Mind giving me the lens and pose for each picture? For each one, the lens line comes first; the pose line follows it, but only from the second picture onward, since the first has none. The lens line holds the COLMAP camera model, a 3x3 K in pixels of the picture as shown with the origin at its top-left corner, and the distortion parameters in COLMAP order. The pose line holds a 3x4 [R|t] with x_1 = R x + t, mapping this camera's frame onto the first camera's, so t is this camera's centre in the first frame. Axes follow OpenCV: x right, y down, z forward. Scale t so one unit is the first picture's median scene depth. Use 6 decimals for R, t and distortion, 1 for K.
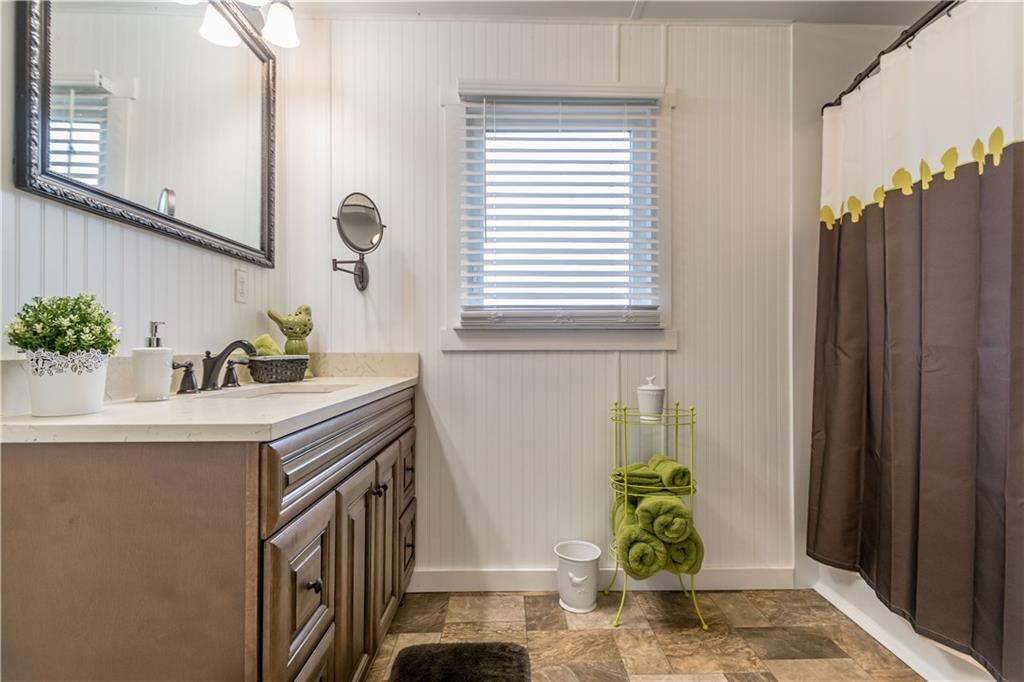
lens RADIAL K [[505.2, 0, 510.1], [0, 505.2, 348.2], [0, 0, 1]] dist [0.006740, -0.006458]
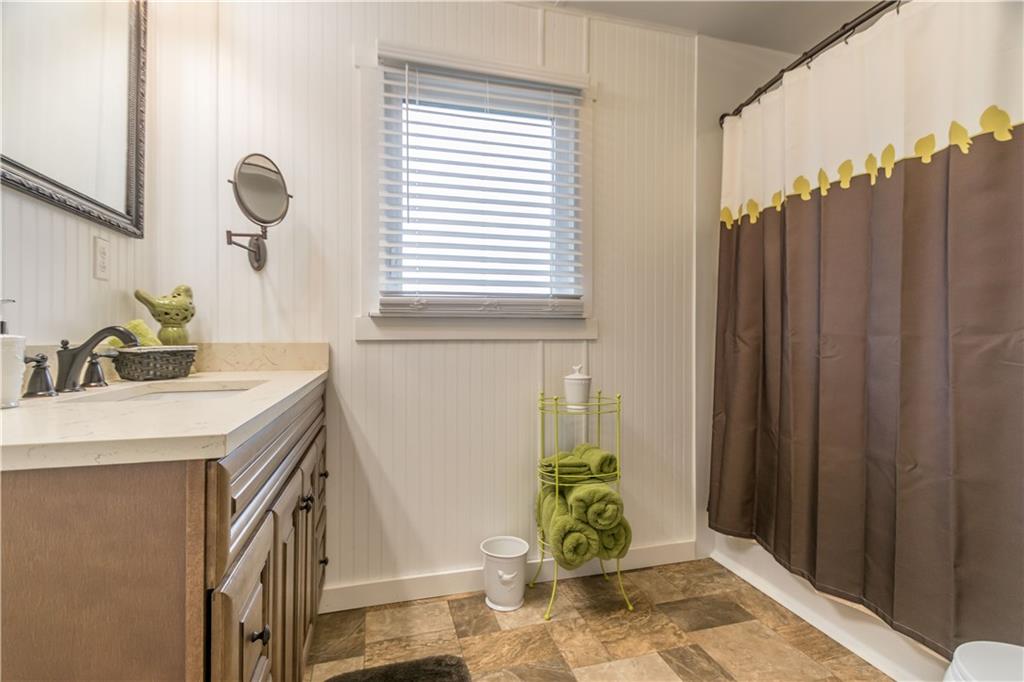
lens RADIAL K [[505.2, 0, 518.3], [0, 505.2, 340.0], [0, 0, 1]] dist [0.006740, -0.006458]
pose [[0.966321, -0.001942, 0.257334, -0.100296], [0.001403, 0.999996, 0.002278, 0.003348], [-0.257337, -0.001841, 0.966320, 0.066636]]
